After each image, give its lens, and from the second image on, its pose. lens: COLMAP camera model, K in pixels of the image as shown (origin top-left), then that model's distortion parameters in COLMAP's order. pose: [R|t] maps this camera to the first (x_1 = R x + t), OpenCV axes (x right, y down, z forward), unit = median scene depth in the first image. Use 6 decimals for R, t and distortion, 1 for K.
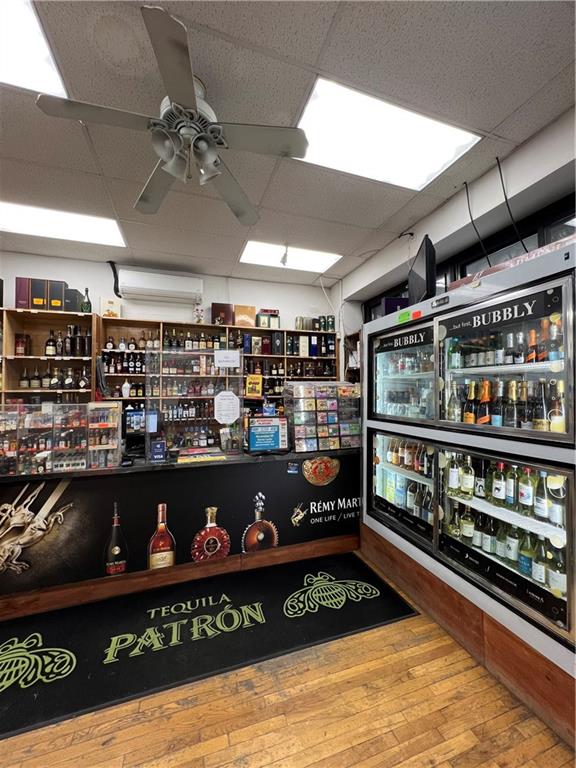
lens RADIAL K [[304.8, 0, 288.7], [0, 304.8, 385.8], [0, 0, 1]] dist [-0.000272, 0.000471]
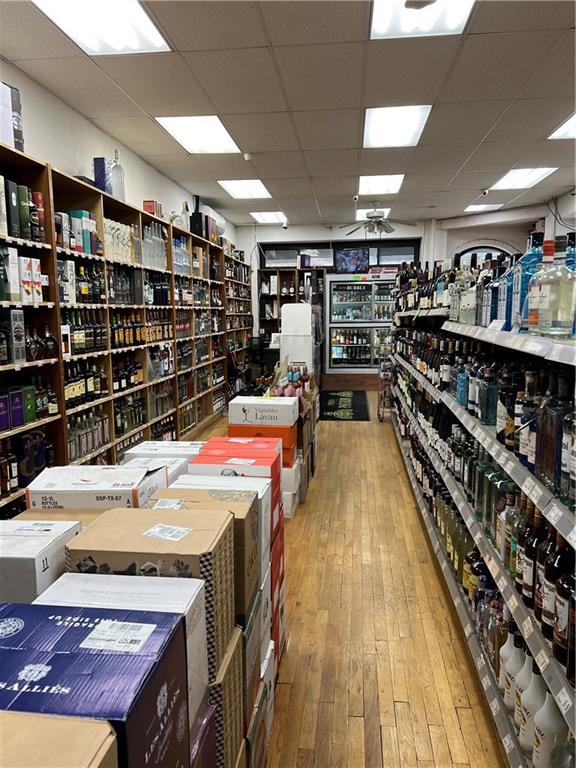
lens RADIAL K [[571.9, 0, 288.5], [0, 571.9, 385.1], [0, 0, 1]] dist [0.002716, -0.000265]
pose [[0.412464, -0.115620, 0.903607, -4.101409], [-0.011845, 0.991149, 0.132228, 0.021880], [-0.910897, -0.065243, 0.407444, -0.421660]]
